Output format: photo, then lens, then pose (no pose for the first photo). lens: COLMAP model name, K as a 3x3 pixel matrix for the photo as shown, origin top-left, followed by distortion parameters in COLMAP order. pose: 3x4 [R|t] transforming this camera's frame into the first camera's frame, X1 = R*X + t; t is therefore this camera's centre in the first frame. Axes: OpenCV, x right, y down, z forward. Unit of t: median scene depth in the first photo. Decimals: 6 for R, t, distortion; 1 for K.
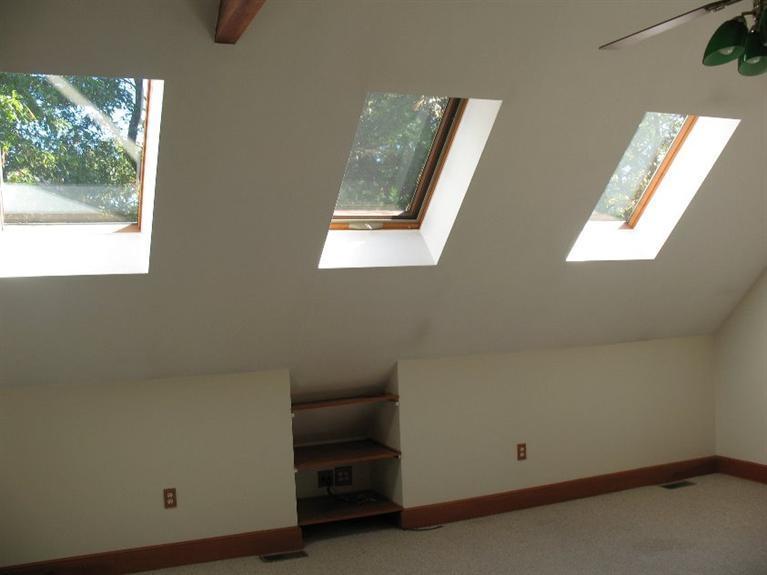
lens RADIAL K [[826.0, 0, 383.5], [0, 826.0, 287.5], [0, 0, 1]] dist [-0.249551, 0.297391]
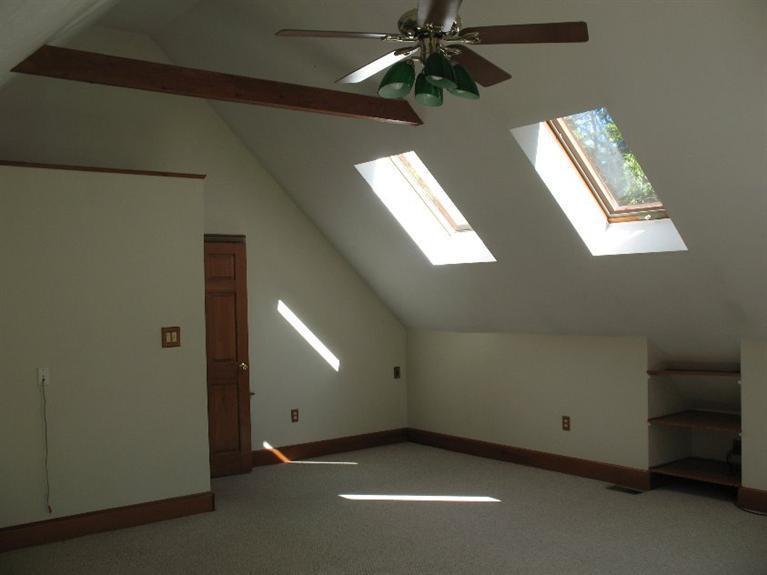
lens RADIAL K [[809.8, 0, 383.5], [0, 809.8, 287.5], [0, 0, 1]] dist [-0.183182, 0.209212]
pose [[0.181534, 0.030349, -0.982916, 1.016213], [0.046911, 0.998119, 0.039482, -0.038648], [0.982265, -0.053277, 0.179769, 0.456722]]
